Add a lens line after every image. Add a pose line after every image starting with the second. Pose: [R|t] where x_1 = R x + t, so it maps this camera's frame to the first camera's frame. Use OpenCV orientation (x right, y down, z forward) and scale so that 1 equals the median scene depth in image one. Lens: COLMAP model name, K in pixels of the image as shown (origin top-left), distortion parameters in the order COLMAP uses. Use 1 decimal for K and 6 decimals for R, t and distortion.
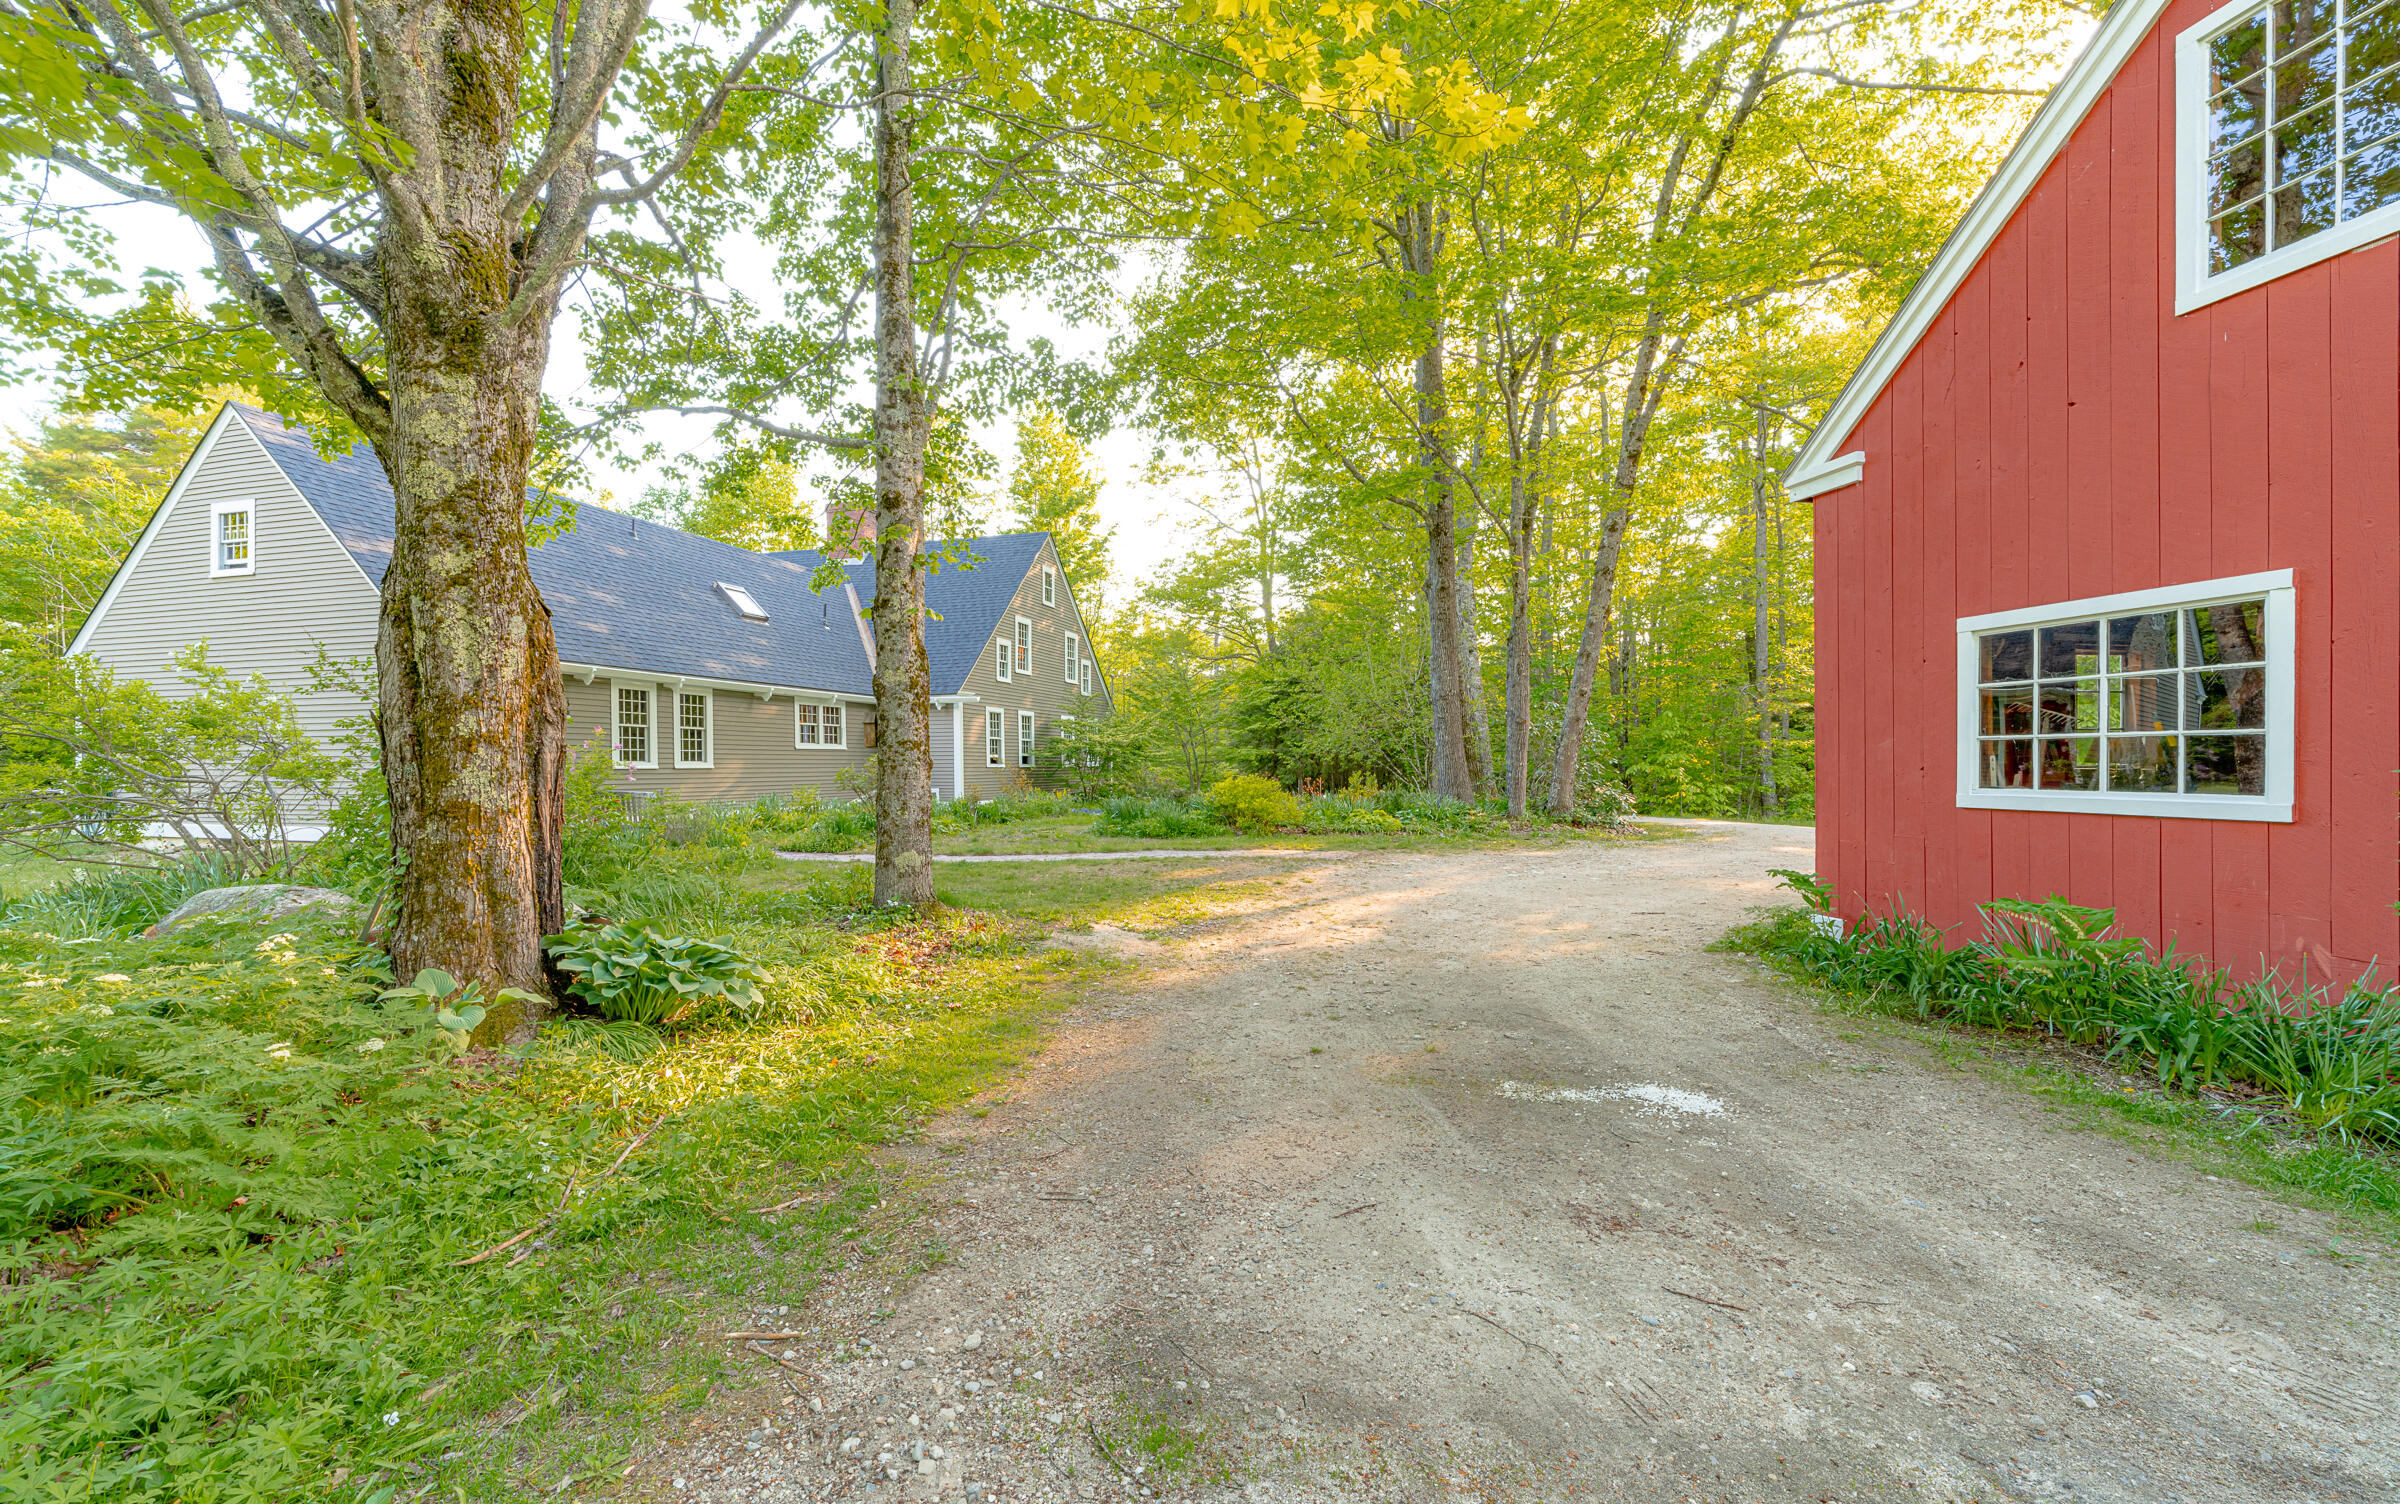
lens RADIAL K [[1038.8, 0, 1247.9], [0, 1038.8, 757.7], [0, 0, 1]] dist [-0.000193, -0.000009]
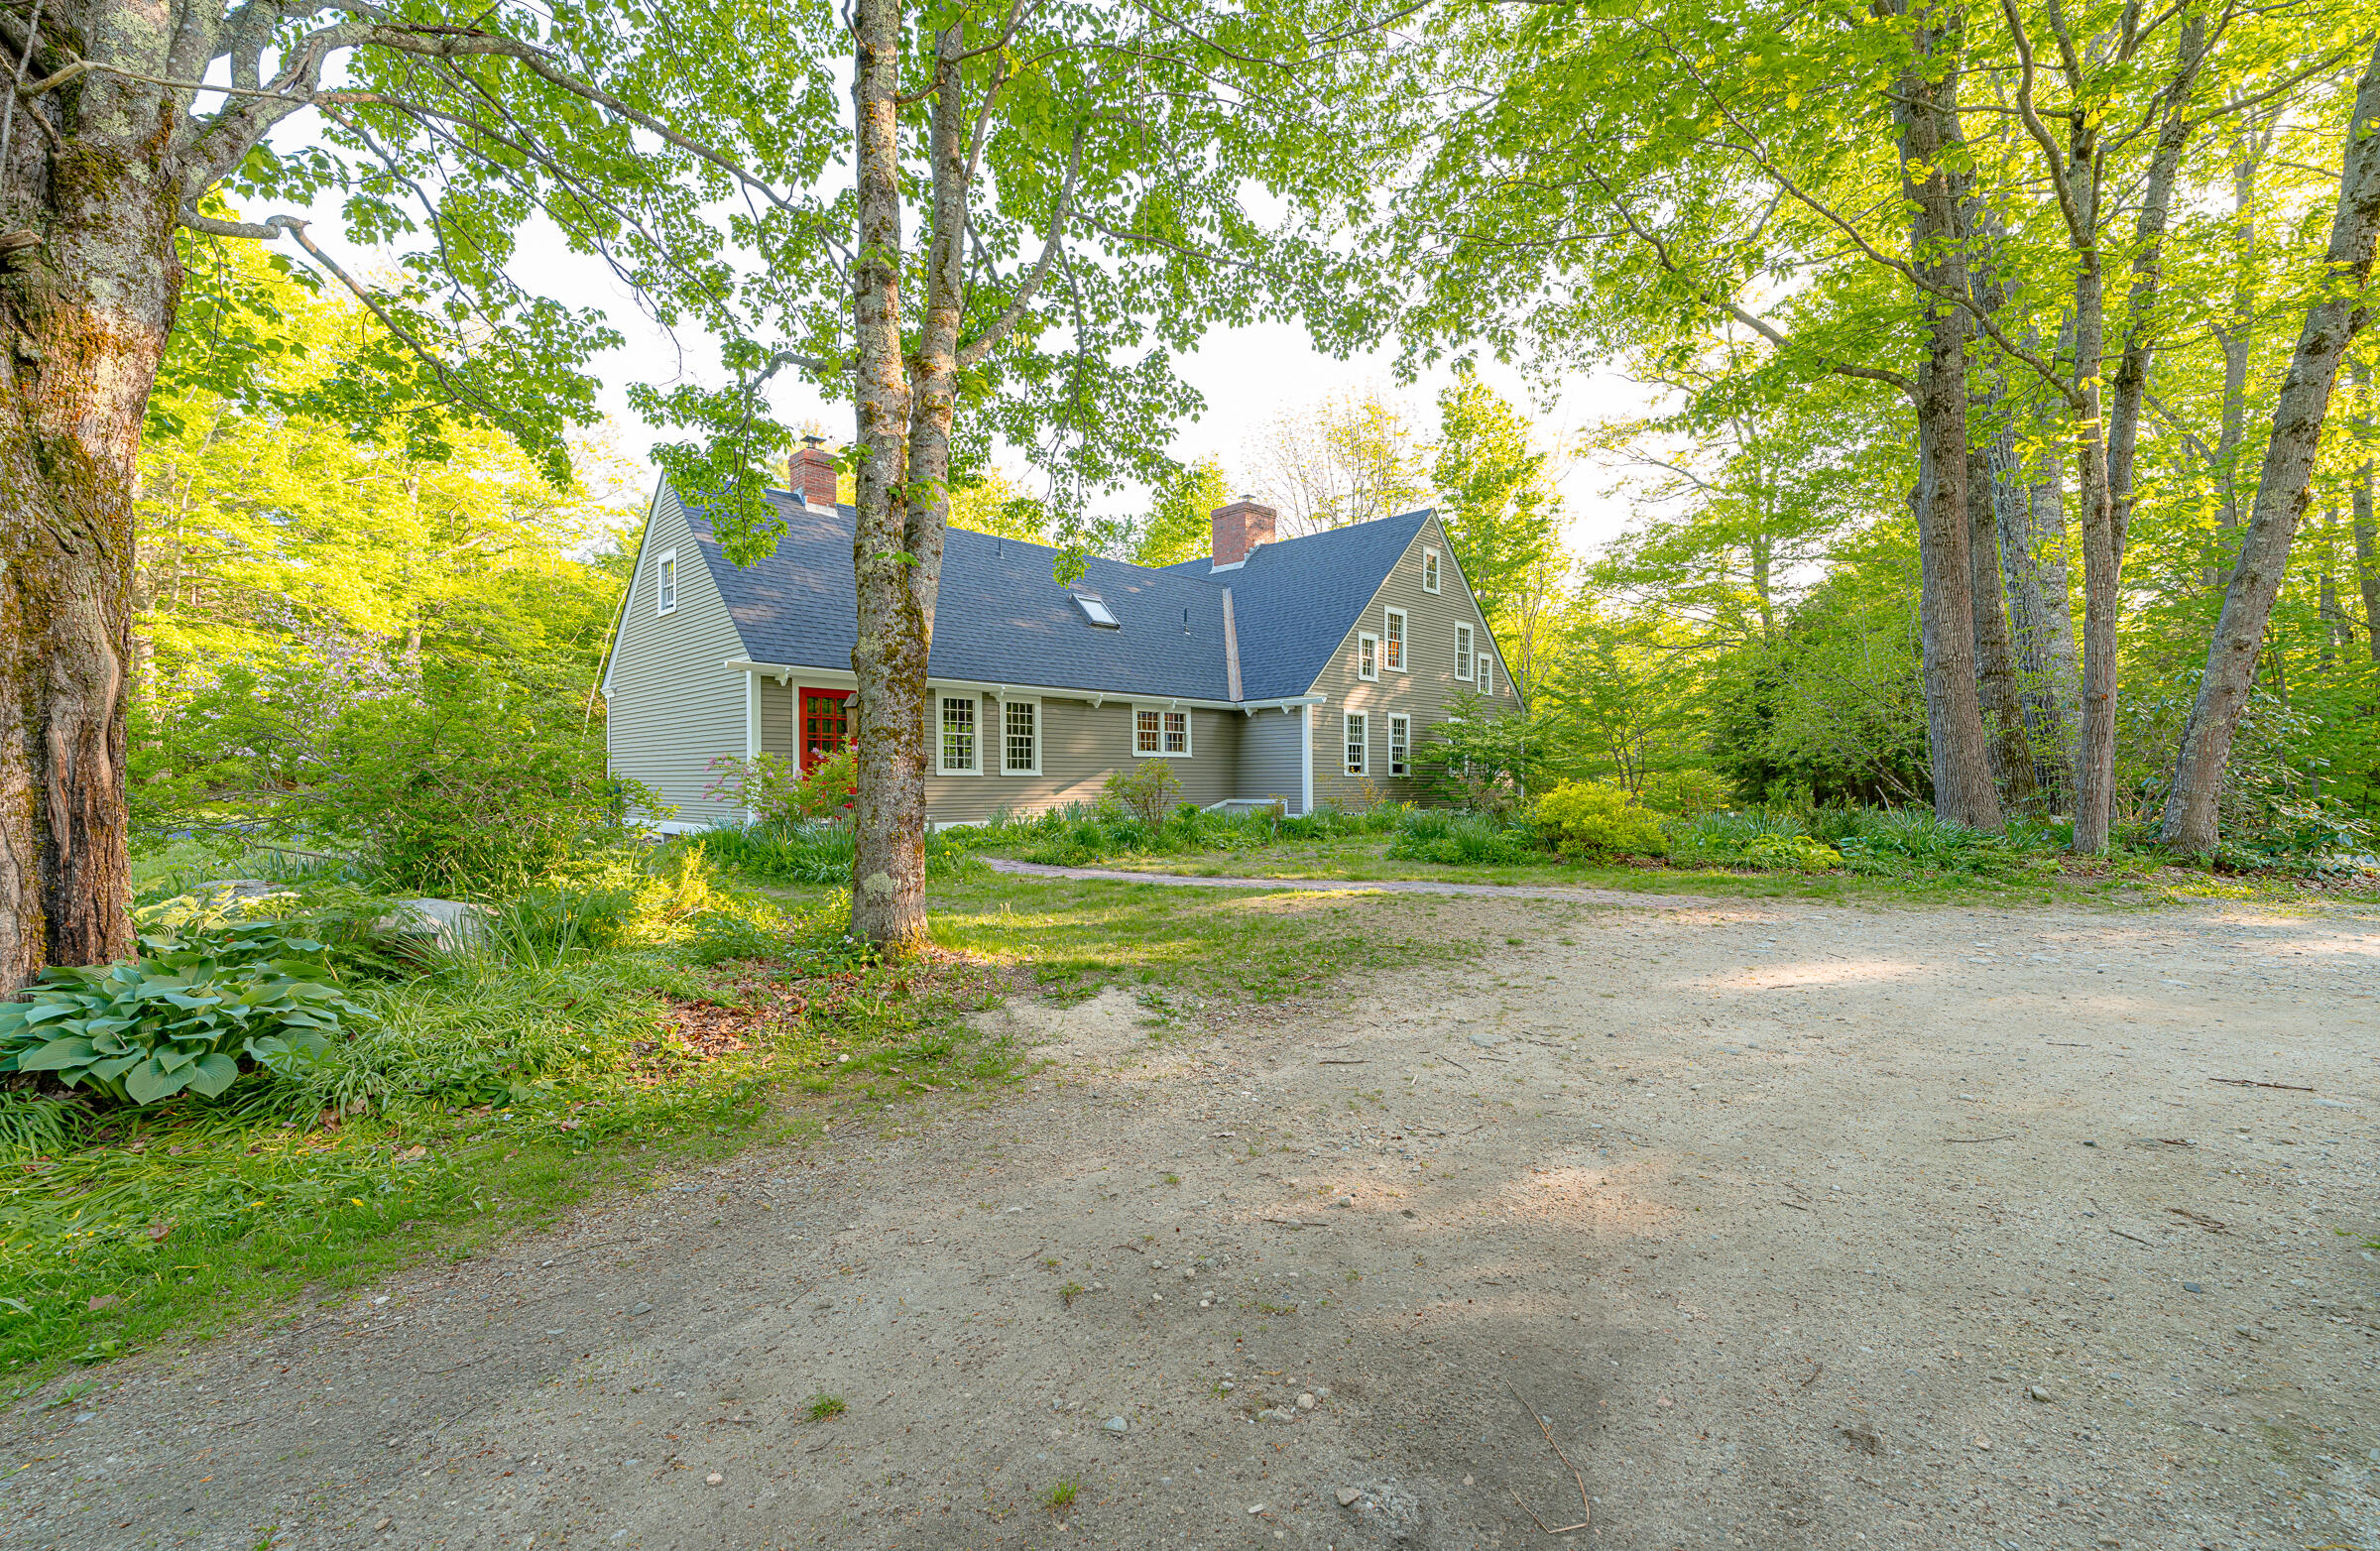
lens RADIAL K [[1035.3, 0, 1186.4], [0, 1035.3, 795.0], [0, 0, 1]] dist [0.000366, -0.000418]
pose [[0.860418, 0.007790, -0.509529, 0.100864], [0.003473, 0.999770, 0.021149, 0.006914], [0.509576, -0.019966, 0.860194, 0.181544]]
